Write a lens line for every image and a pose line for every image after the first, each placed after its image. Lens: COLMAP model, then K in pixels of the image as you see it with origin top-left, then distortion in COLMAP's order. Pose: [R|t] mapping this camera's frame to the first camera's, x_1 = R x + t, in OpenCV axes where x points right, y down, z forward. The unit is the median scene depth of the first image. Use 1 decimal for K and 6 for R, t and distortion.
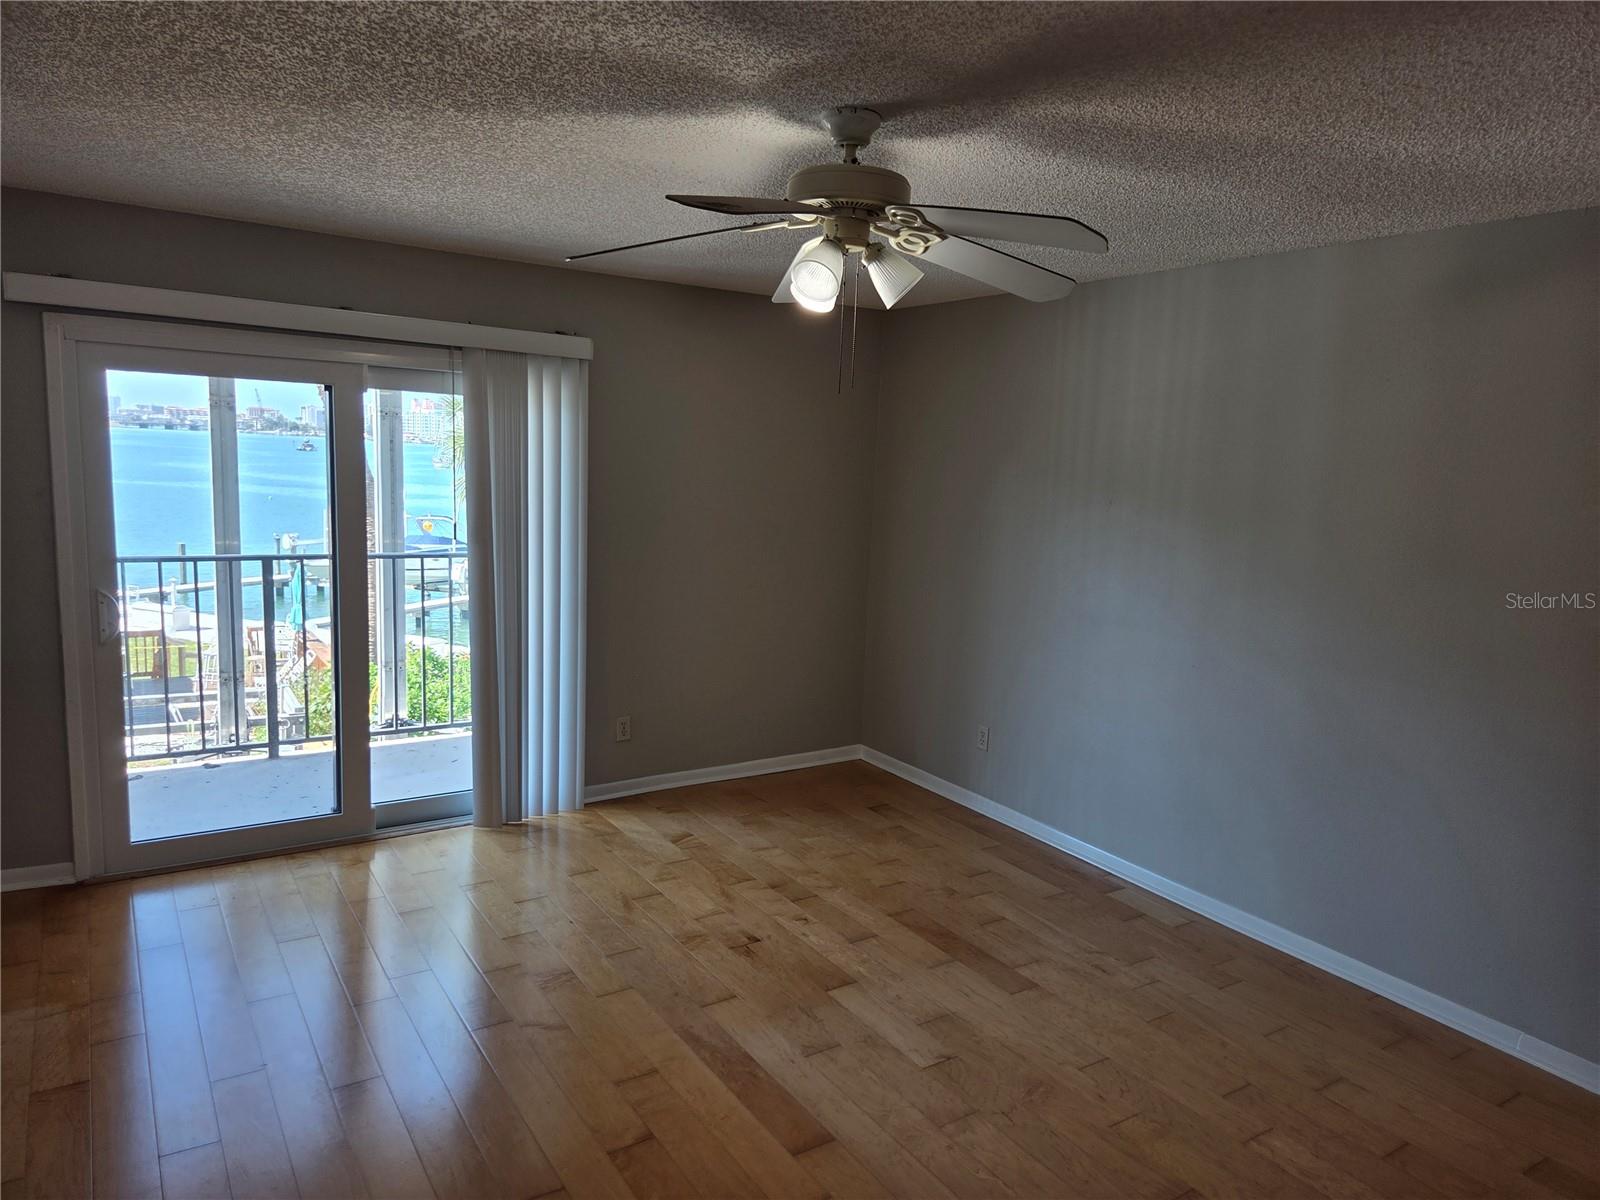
lens RADIAL K [[1071.6, 0, 806.4], [0, 1071.6, 606.1], [0, 0, 1]] dist [0.074625, -0.056578]
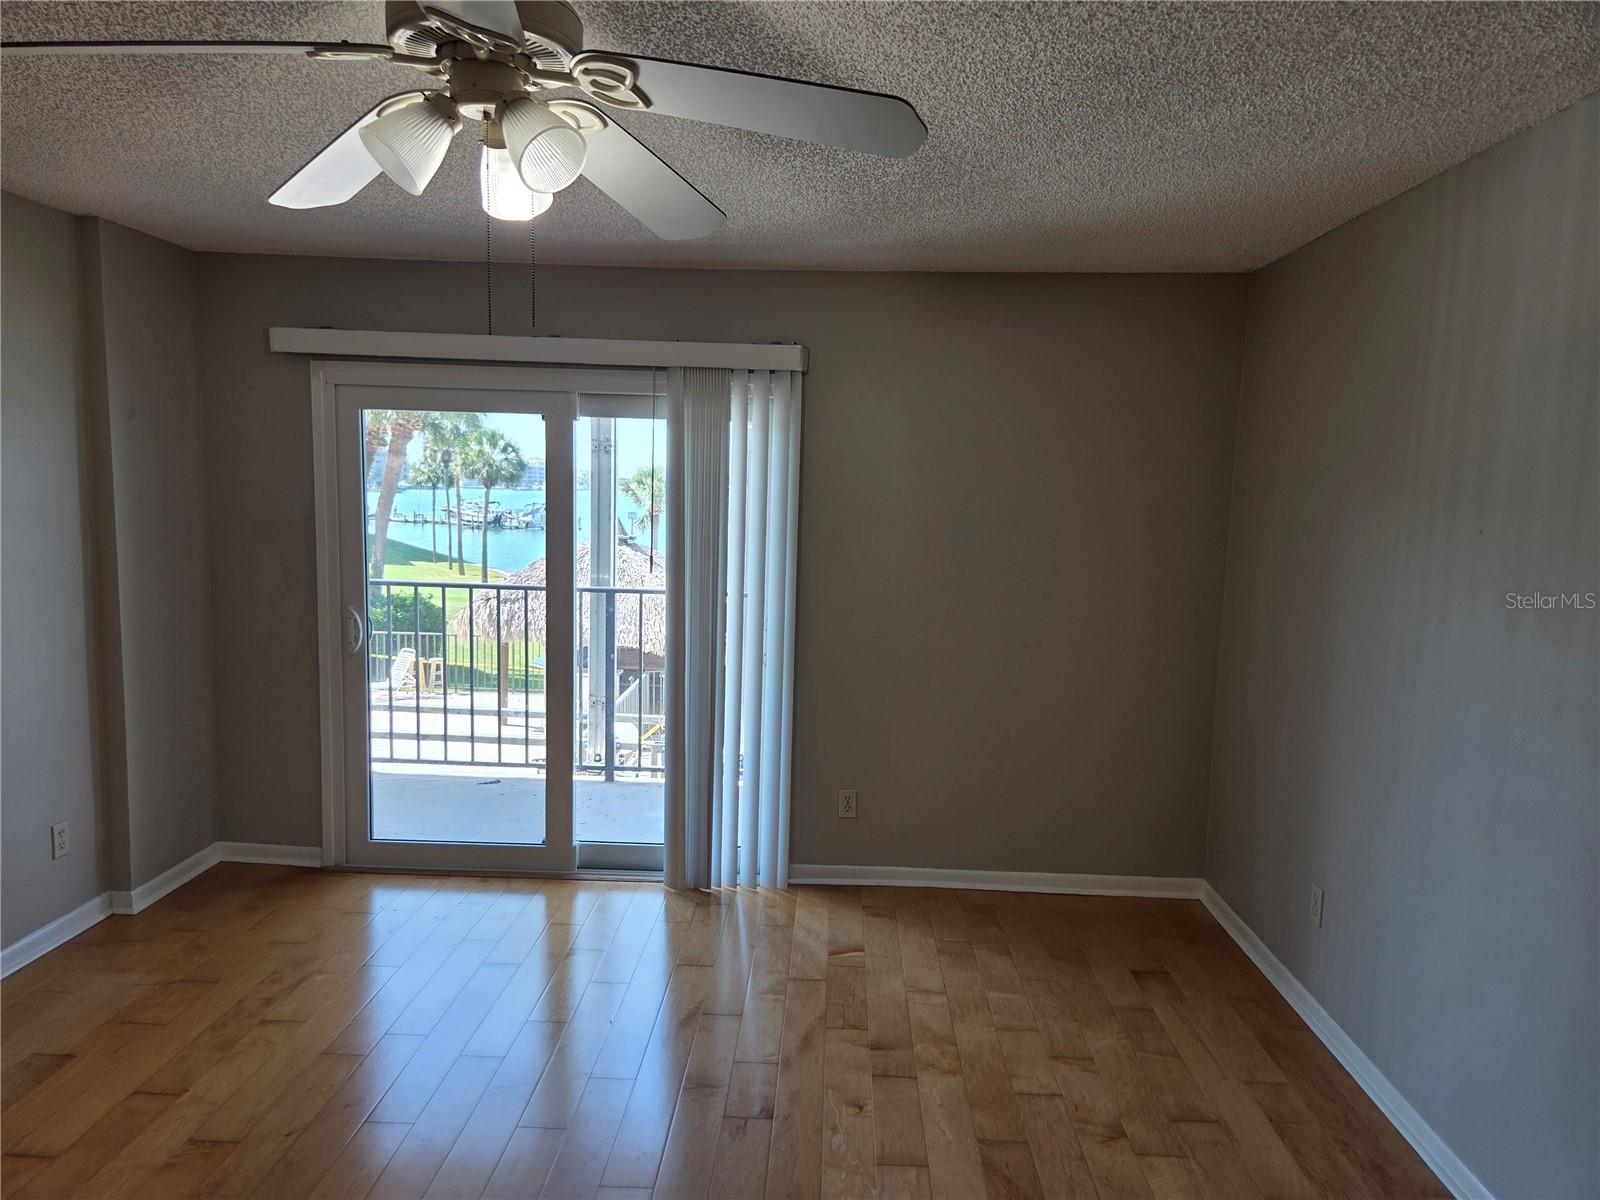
lens RADIAL K [[1071.6, 0, 798.2], [0, 1071.6, 609.3], [0, 0, 1]] dist [0.074625, -0.056578]
pose [[0.812659, 0.044647, -0.581027, 0.315894], [-0.074658, 0.996821, -0.027824, -0.013291], [0.577938, 0.065990, 0.813408, 0.314463]]
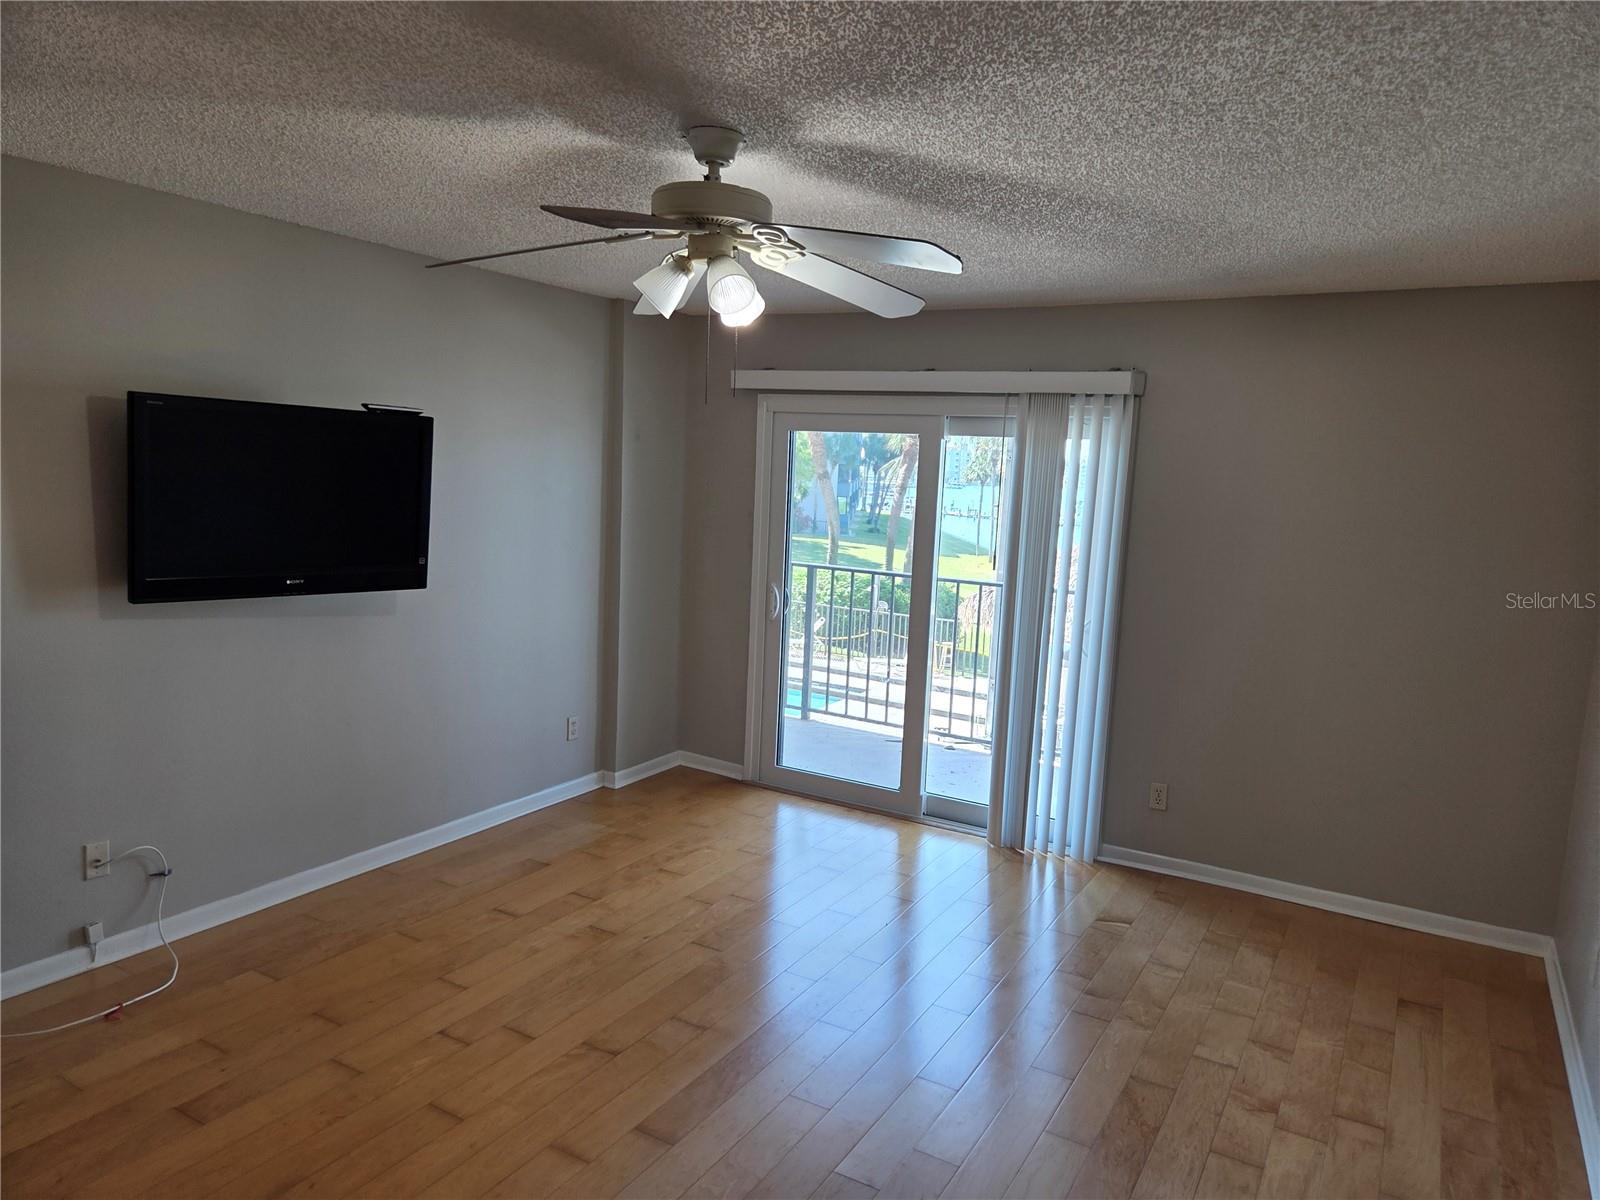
lens RADIAL K [[1071.6, 0, 833.0], [0, 1071.6, 606.8], [0, 0, 1]] dist [0.074625, -0.056578]
pose [[0.459219, 0.094523, -0.883280, 0.550403], [-0.153733, 0.987776, 0.025780, -0.027953], [0.874920, 0.123950, 0.468136, 0.353095]]
